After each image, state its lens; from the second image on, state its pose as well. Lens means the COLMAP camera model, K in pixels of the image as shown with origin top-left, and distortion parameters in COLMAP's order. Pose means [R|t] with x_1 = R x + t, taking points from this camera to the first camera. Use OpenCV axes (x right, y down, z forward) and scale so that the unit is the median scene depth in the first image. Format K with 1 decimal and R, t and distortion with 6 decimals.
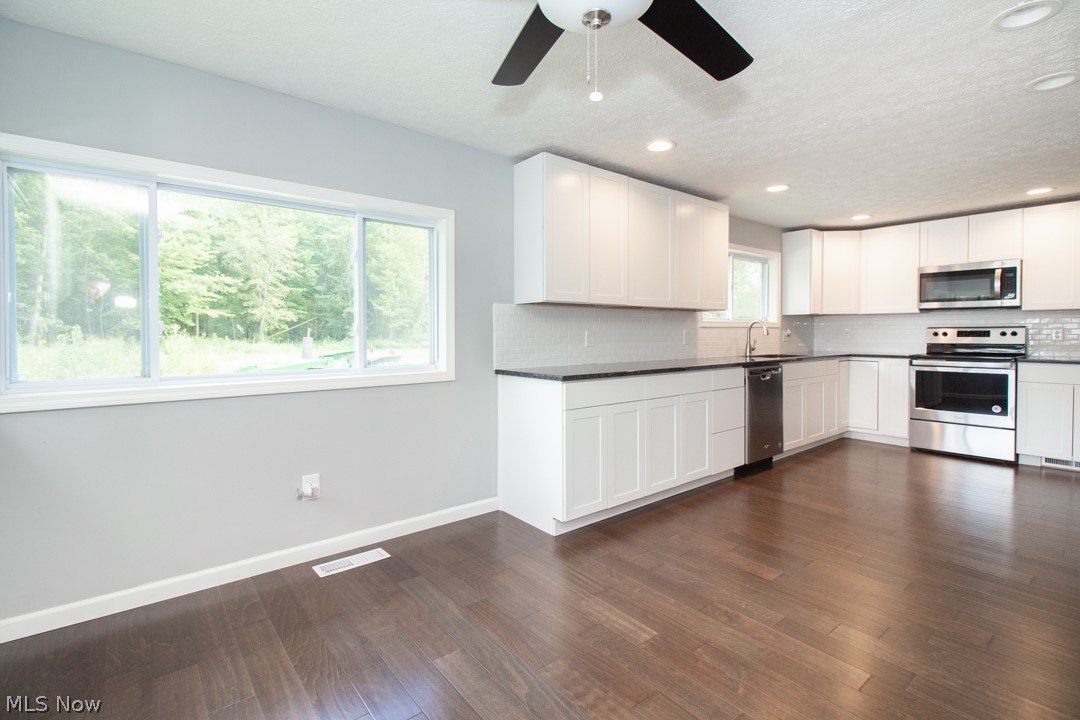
lens RADIAL K [[501.1, 0, 535.1], [0, 501.1, 337.6], [0, 0, 1]] dist [-0.001860, -0.000211]
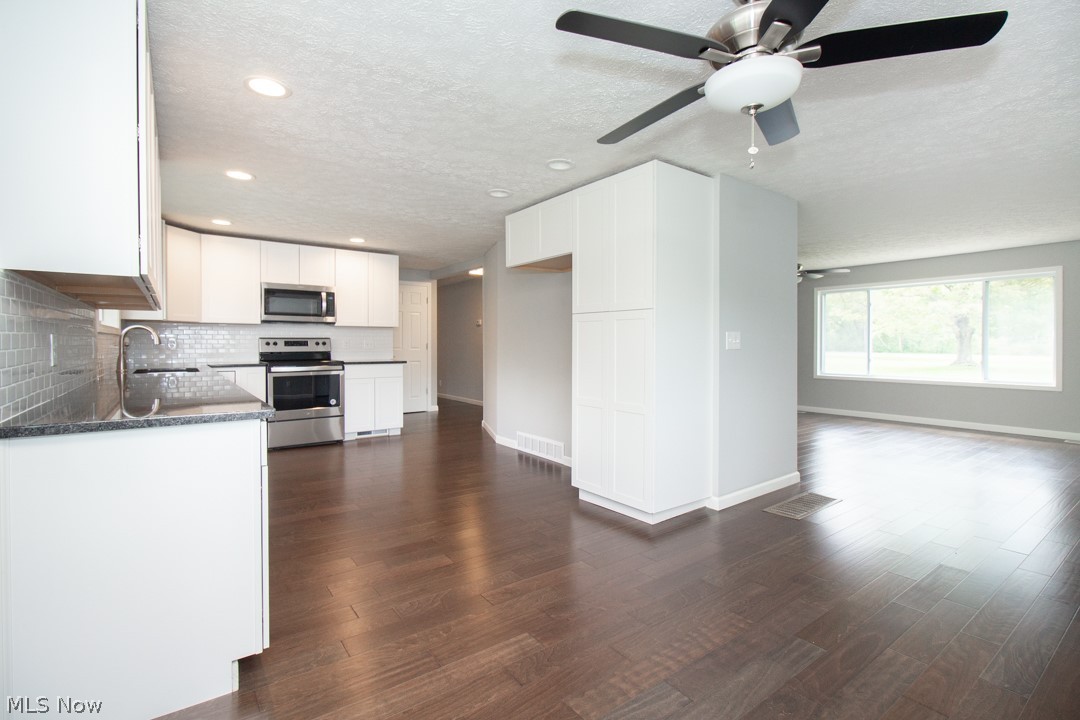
lens RADIAL K [[501.1, 0, 542.9], [0, 501.1, 353.3], [0, 0, 1]] dist [-0.001860, -0.000211]
pose [[0.035647, -0.016620, 0.999226, -0.332801], [0.008085, 0.999834, 0.016342, 0.001032], [-0.999332, 0.007496, 0.035775, 0.401621]]
